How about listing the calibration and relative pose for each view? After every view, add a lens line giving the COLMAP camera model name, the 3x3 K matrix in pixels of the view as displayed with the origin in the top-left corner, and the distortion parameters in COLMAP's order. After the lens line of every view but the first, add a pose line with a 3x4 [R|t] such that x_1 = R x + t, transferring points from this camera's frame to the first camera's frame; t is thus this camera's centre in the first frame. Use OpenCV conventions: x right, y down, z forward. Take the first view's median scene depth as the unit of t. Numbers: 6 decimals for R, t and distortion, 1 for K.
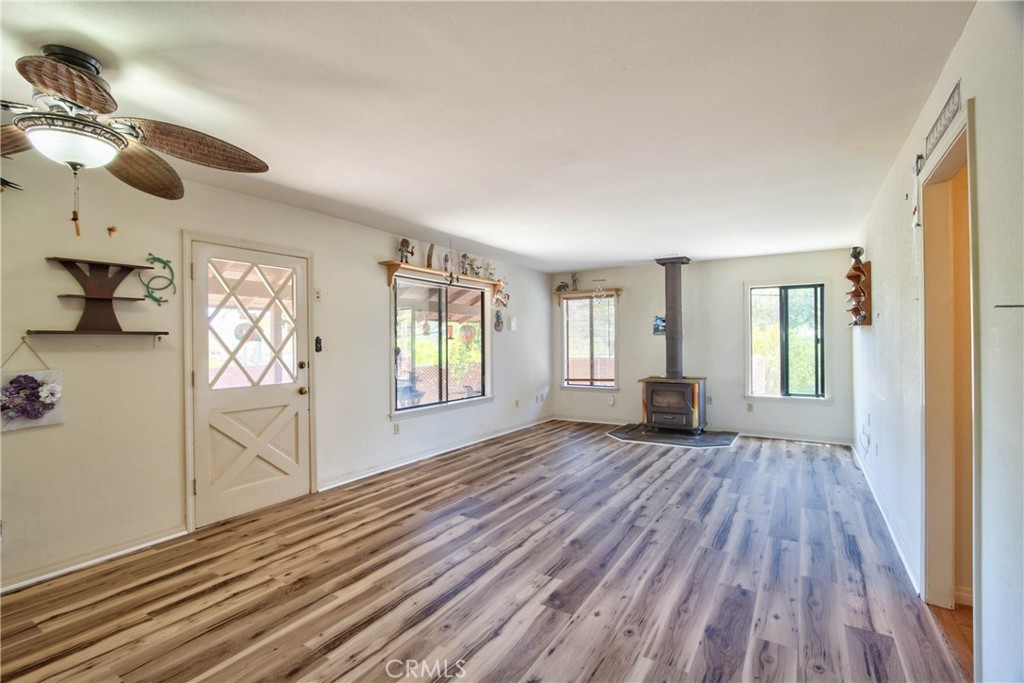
lens RADIAL K [[466.6, 0, 499.4], [0, 466.6, 340.7], [0, 0, 1]] dist [-0.013446, 0.000574]
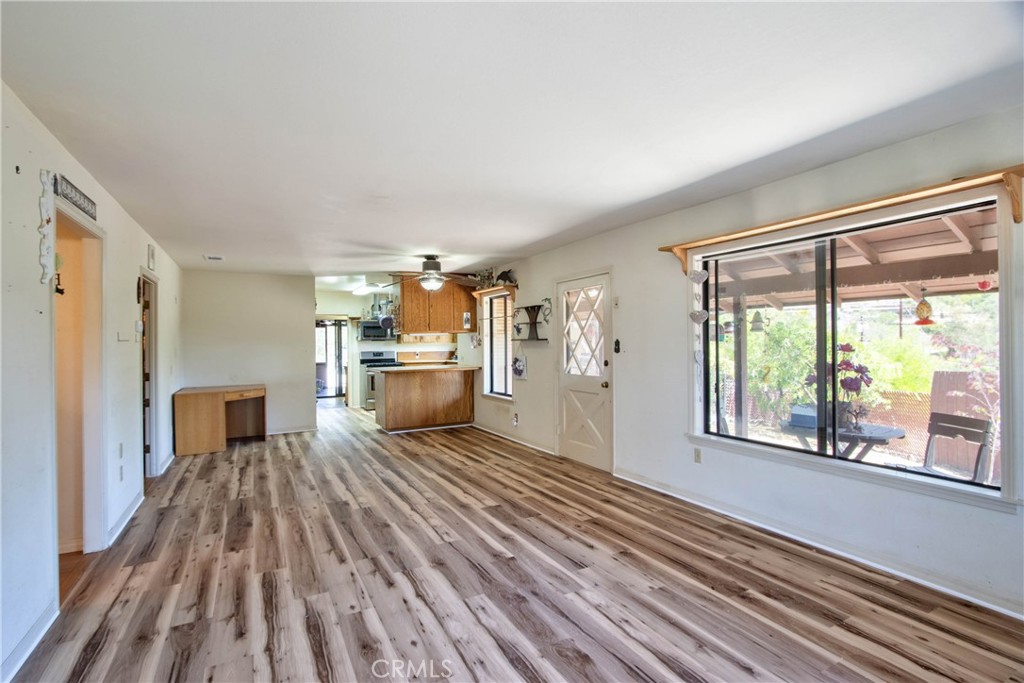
lens RADIAL K [[466.6, 0, 499.4], [0, 466.6, 340.7], [0, 0, 1]] dist [-0.013446, 0.000574]
pose [[-0.483185, 0.008008, -0.875482, 0.877627], [0.018278, 0.999833, -0.000942, -0.010732], [0.875328, -0.016457, -0.483250, 1.548255]]
